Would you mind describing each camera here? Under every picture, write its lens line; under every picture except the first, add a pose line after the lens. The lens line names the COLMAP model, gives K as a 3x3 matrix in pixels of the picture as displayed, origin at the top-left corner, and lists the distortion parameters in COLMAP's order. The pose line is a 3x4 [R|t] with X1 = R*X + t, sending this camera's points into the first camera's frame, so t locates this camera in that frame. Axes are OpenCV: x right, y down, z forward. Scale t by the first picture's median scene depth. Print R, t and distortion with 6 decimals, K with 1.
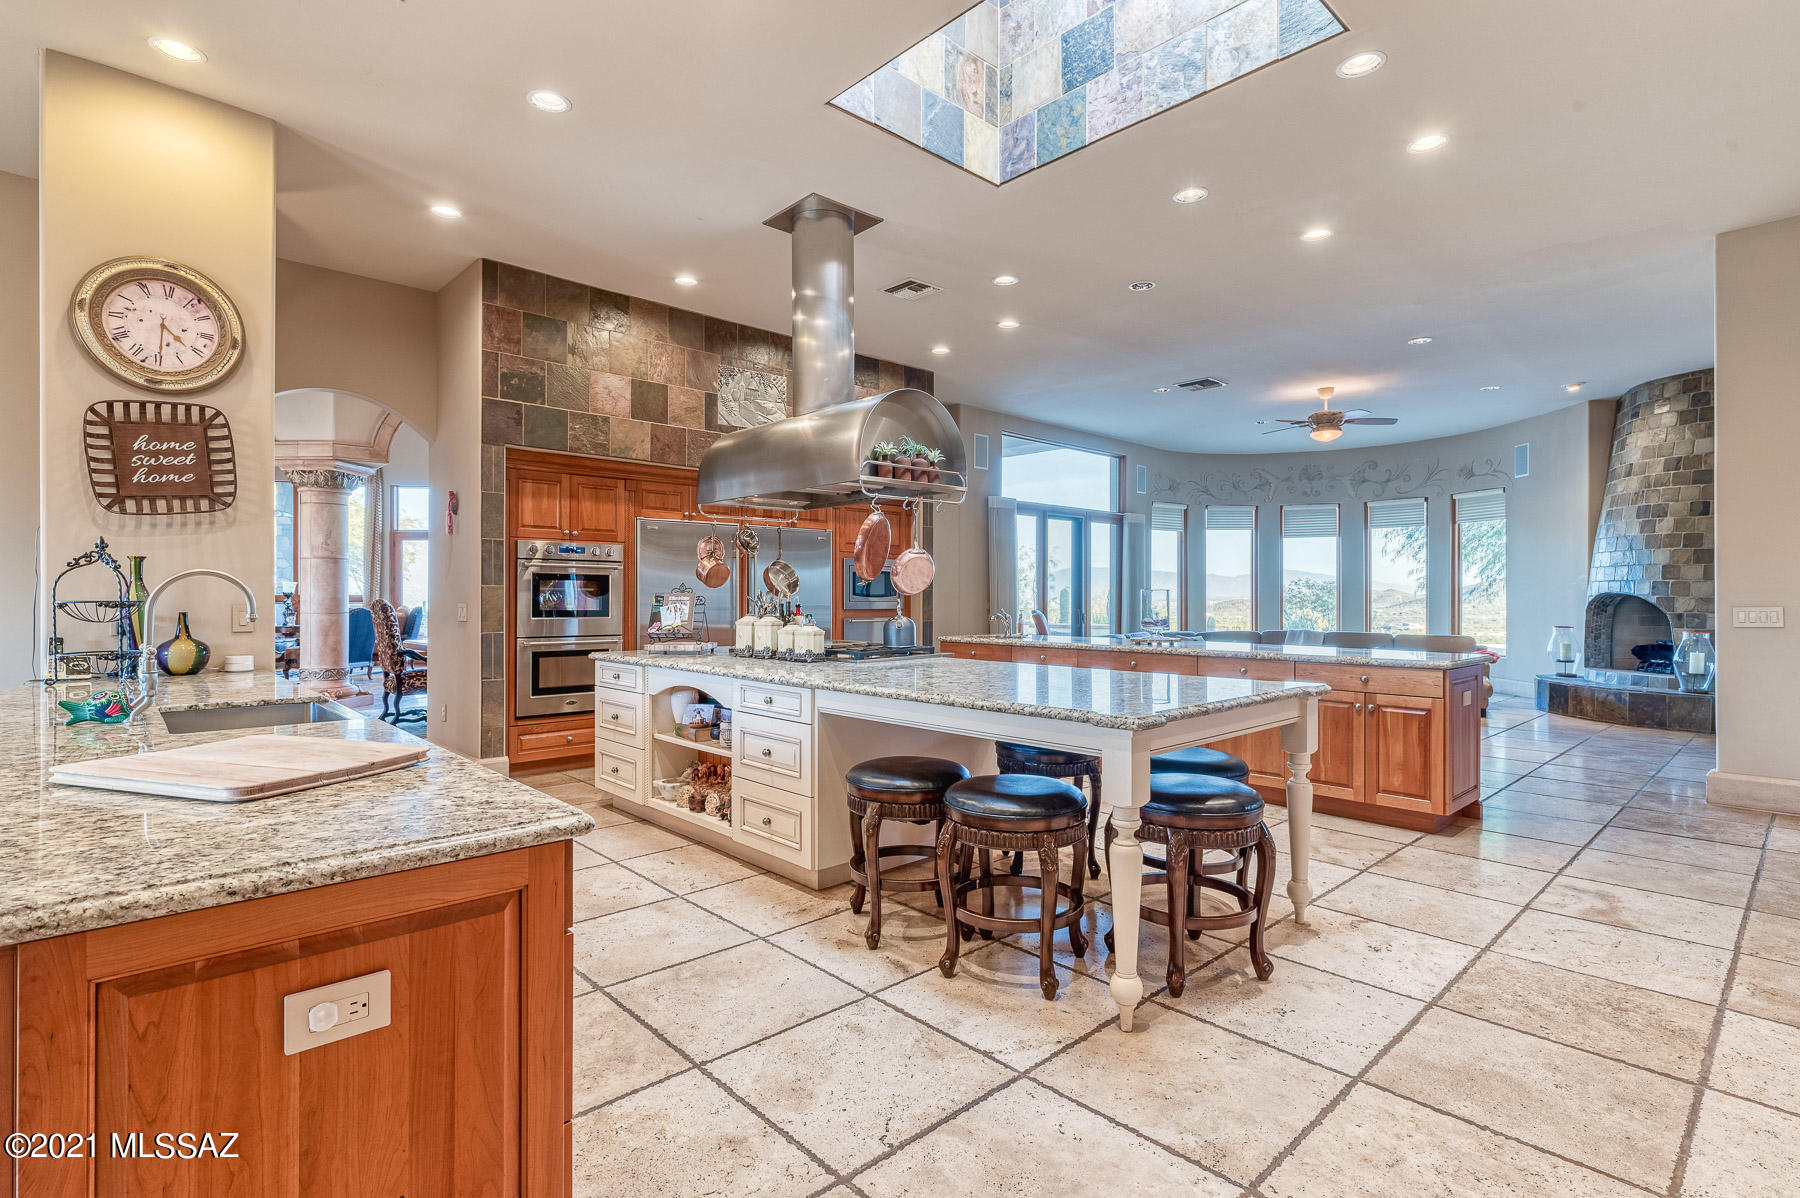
lens RADIAL K [[866.5, 0, 899.5], [0, 866.5, 596.9], [0, 0, 1]] dist [-0.002803, 0.000503]
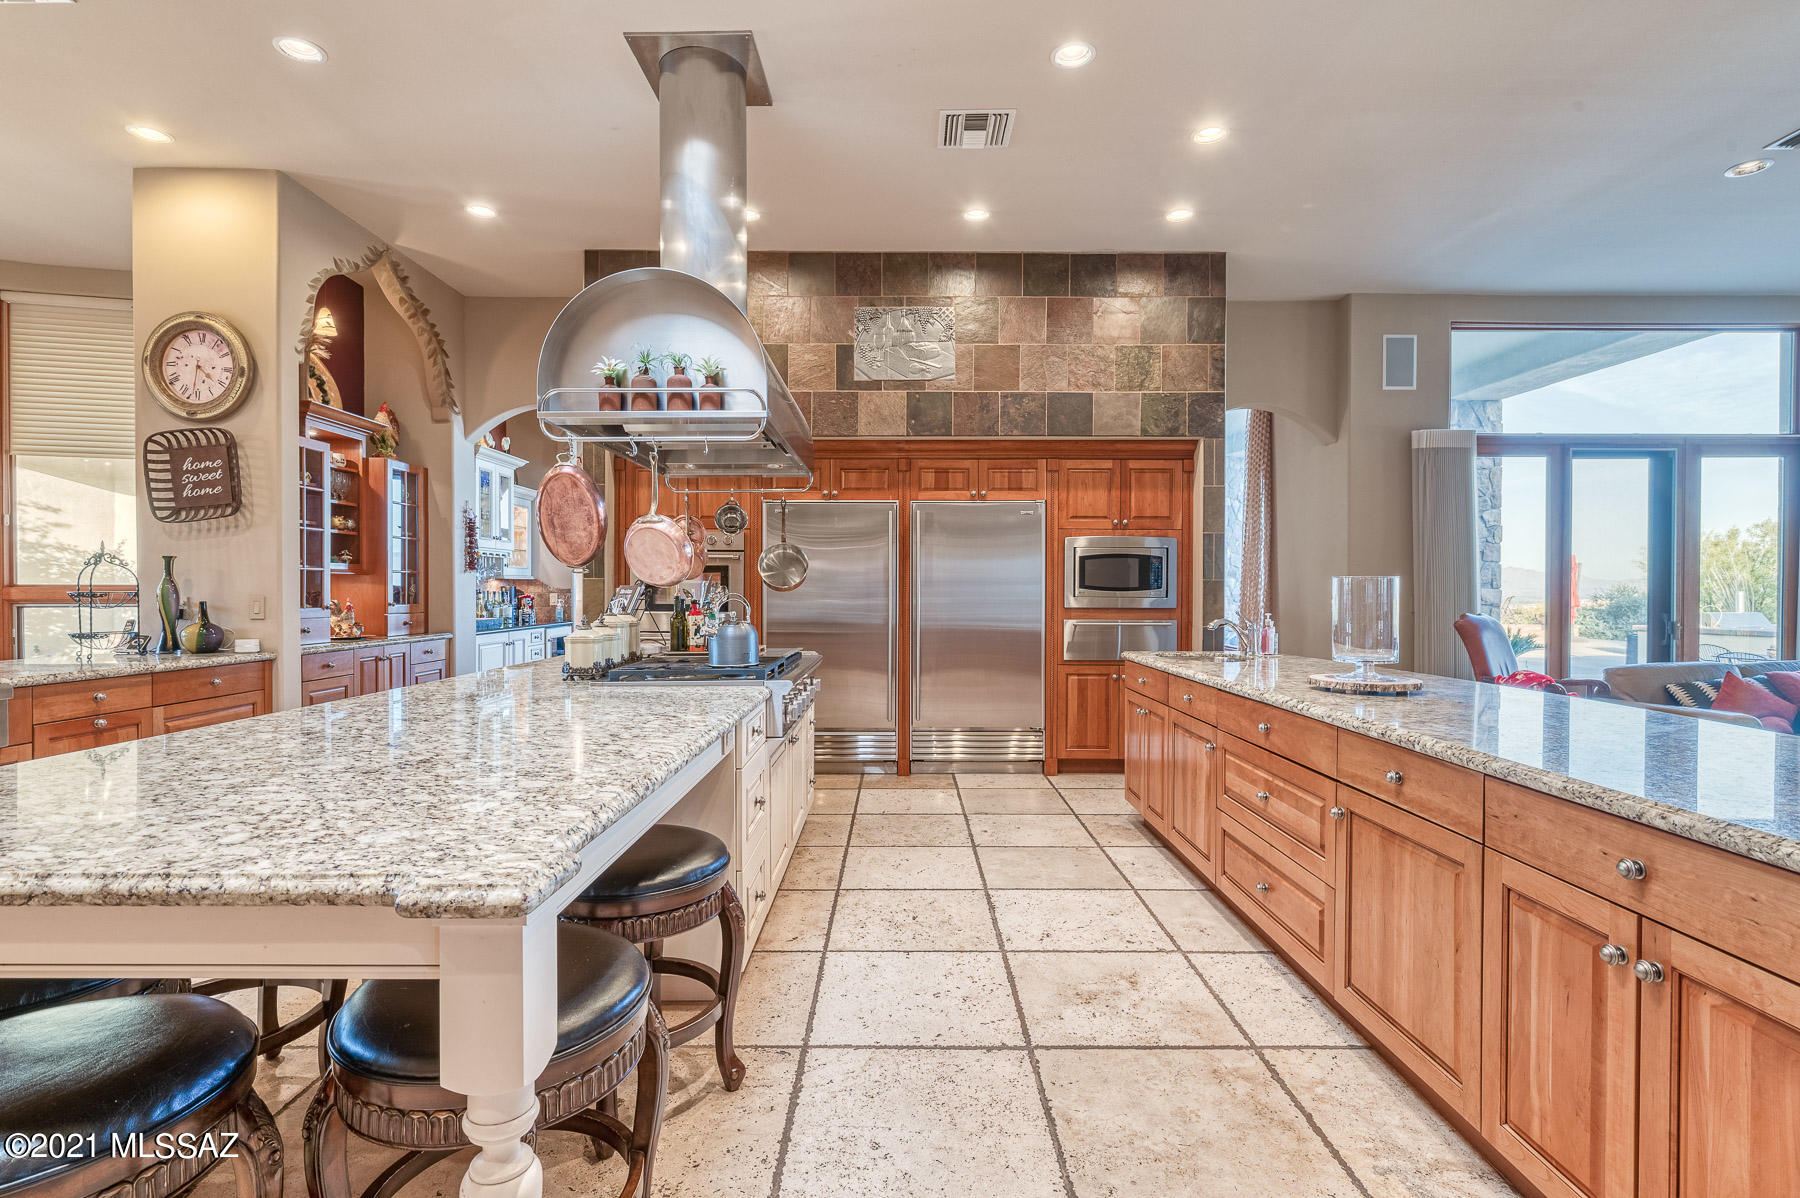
lens RADIAL K [[866.5, 0, 899.6], [0, 866.5, 595.4], [0, 0, 1]] dist [-0.002803, 0.000503]
pose [[0.731469, 0.005354, -0.681853, 0.319306], [-0.002078, 0.999982, 0.005623, 0.000285], [0.681871, -0.002696, 0.731467, 0.351962]]
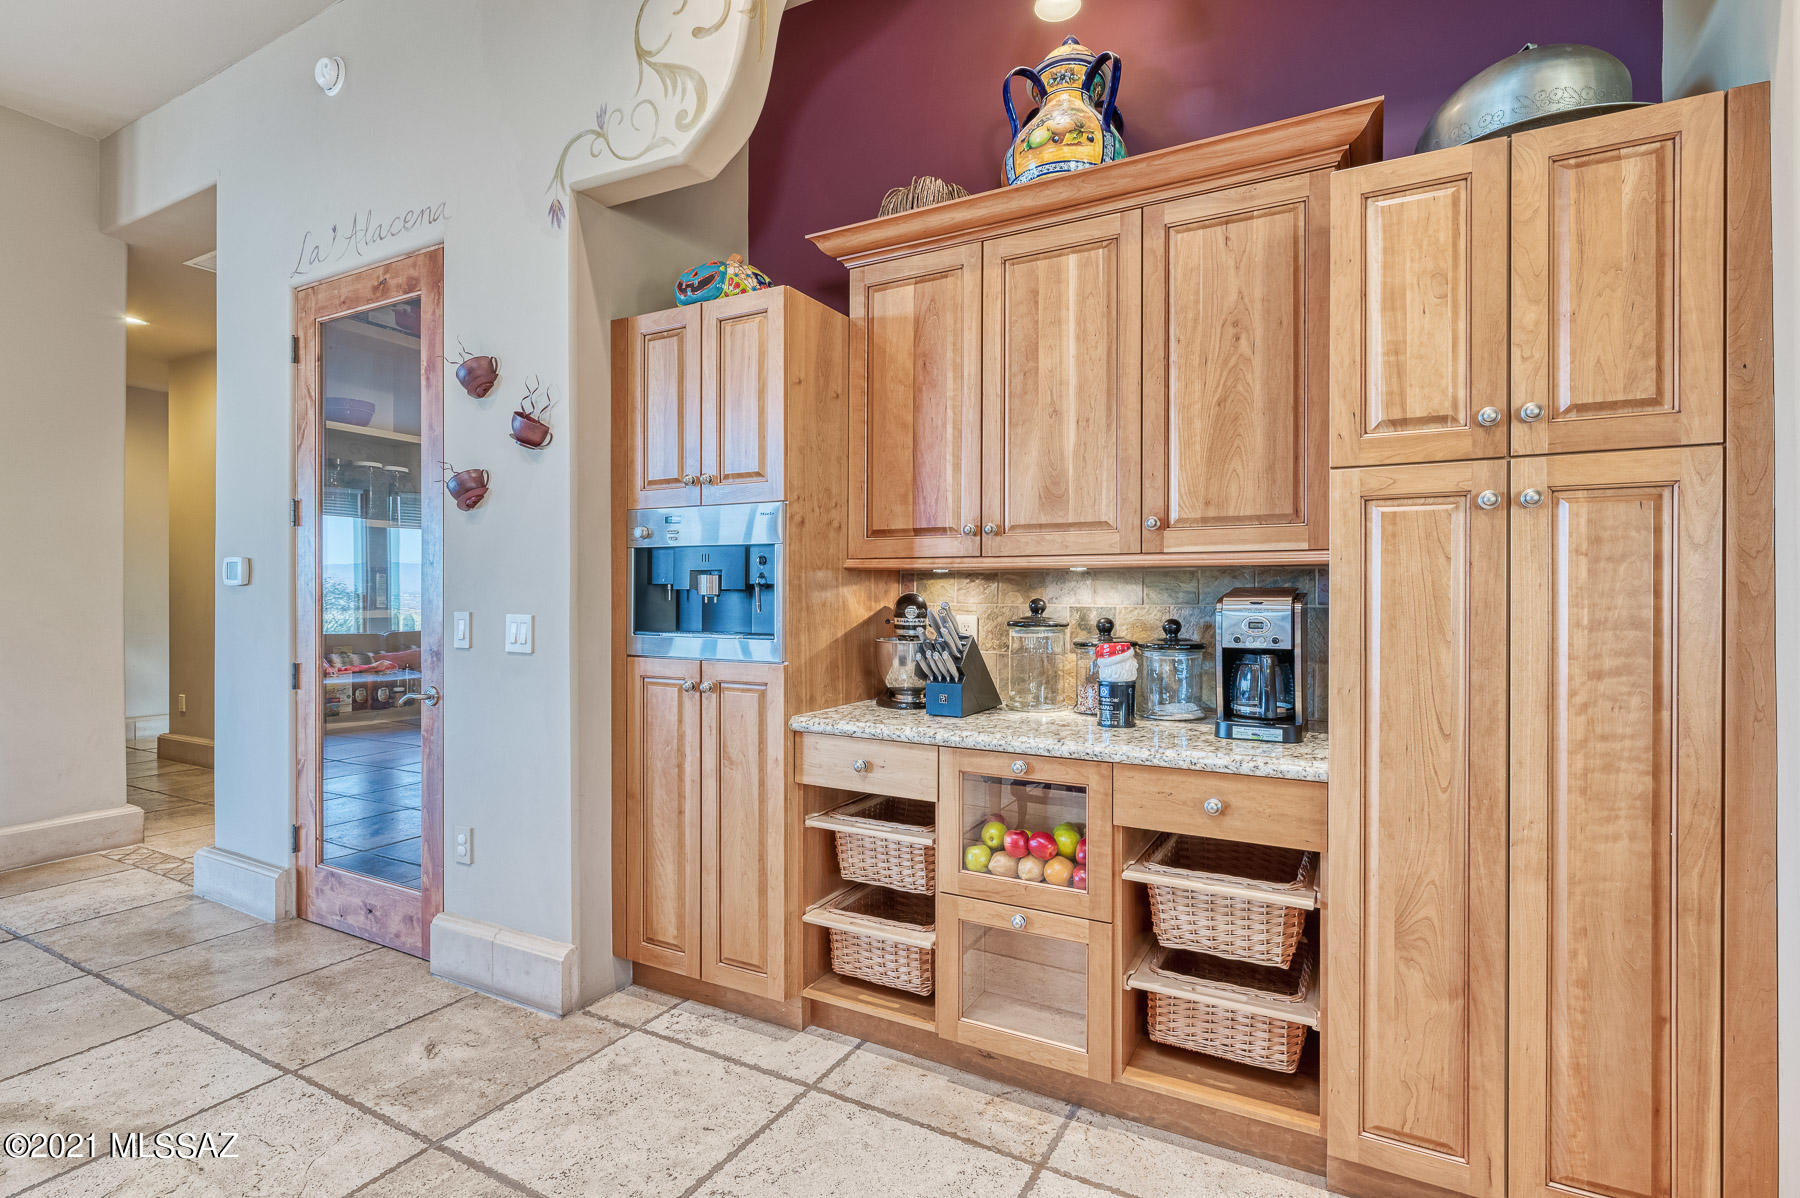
lens RADIAL K [[866.5, 0, 898.5], [0, 866.5, 597.5], [0, 0, 1]] dist [-0.002803, 0.000503]
pose [[-0.312508, -0.003524, 0.949909, 0.036588], [-0.003042, 0.999992, 0.002709, -0.000800], [-0.949910, -0.002043, -0.312516, 0.273134]]
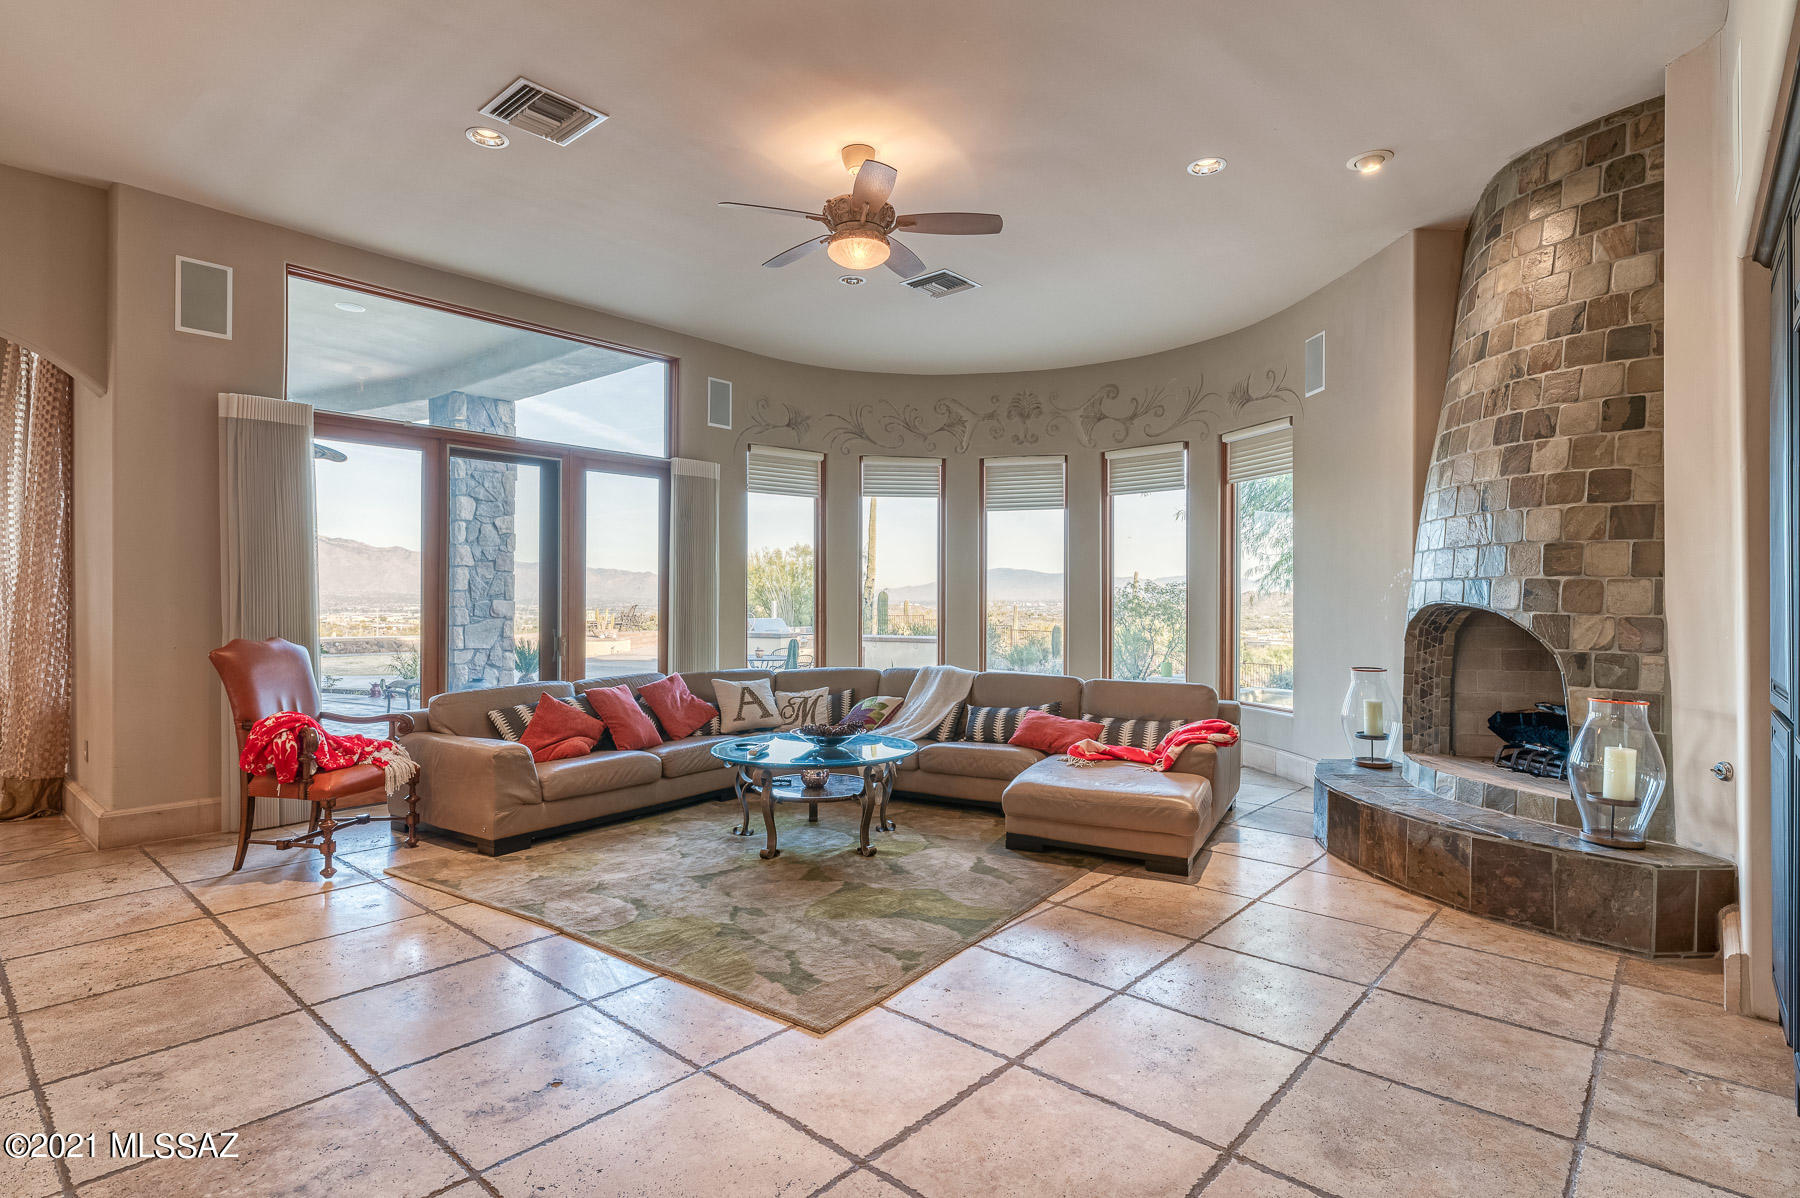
lens RADIAL K [[905.5, 0, 904.2], [0, 905.5, 594.4], [0, 0, 1]] dist [0.001226, 0.000511]
pose [[0.995080, 0.003876, 0.099001, 0.518704], [-0.003314, 0.999977, -0.005844, -0.006722], [-0.099021, 0.005487, 0.995070, 0.580854]]
